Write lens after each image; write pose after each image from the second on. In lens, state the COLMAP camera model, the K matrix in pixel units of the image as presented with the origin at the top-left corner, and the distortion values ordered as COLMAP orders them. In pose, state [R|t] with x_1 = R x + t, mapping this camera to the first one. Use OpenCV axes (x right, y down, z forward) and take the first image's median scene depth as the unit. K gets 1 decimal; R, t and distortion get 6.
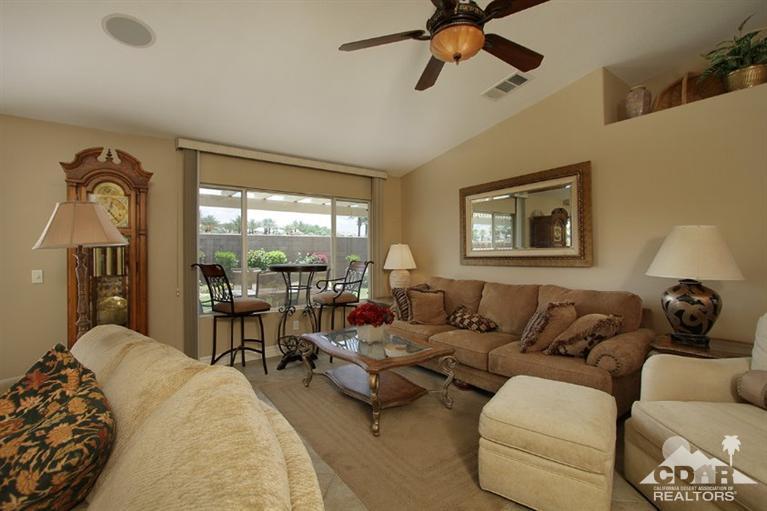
lens RADIAL K [[355.7, 0, 377.8], [0, 355.7, 253.5], [0, 0, 1]] dist [-0.010991, 0.000802]
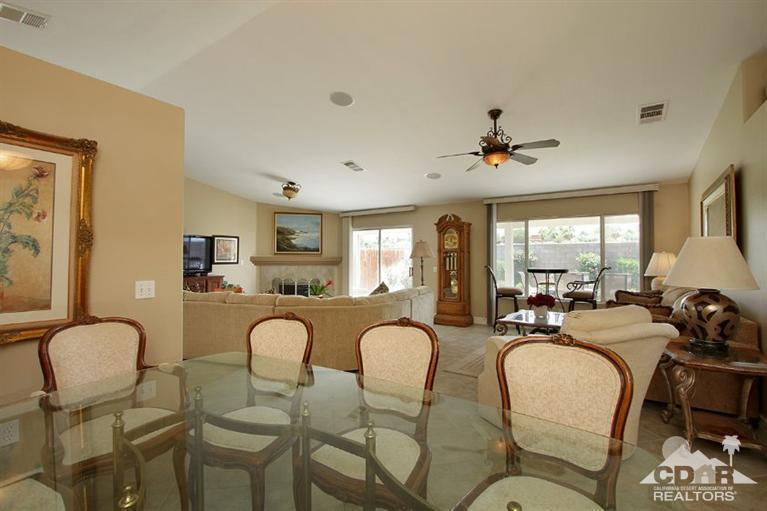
lens RADIAL K [[355.7, 0, 377.8], [0, 355.7, 253.5], [0, 0, 1]] dist [-0.010991, 0.000802]
pose [[0.337198, -0.013008, -0.941344, 3.128101], [-0.006014, 0.999854, -0.015971, -0.010568], [0.941414, 0.011047, 0.337071, -0.517901]]
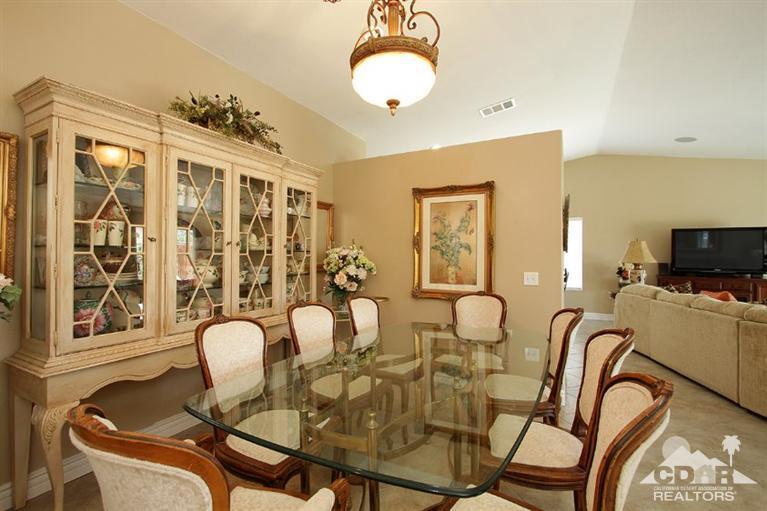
lens RADIAL K [[355.7, 0, 377.8], [0, 355.7, 253.5], [0, 0, 1]] dist [-0.010991, 0.000802]
pose [[-0.902897, -0.001886, -0.429854, 3.014152], [-0.001743, 0.999998, -0.000727, -0.019195], [0.429854, 0.000093, -0.902898, 0.839846]]
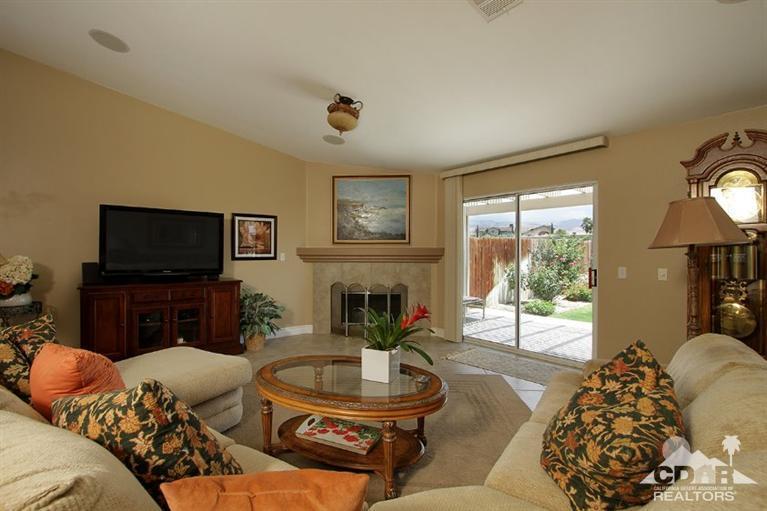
lens RADIAL K [[355.7, 0, 377.8], [0, 355.7, 253.5], [0, 0, 1]] dist [-0.010991, 0.000802]
pose [[0.076007, 0.004969, -0.997095, 0.076015], [-0.003804, 0.999982, 0.004693, -0.000483], [0.997100, 0.003436, 0.076025, 0.161307]]
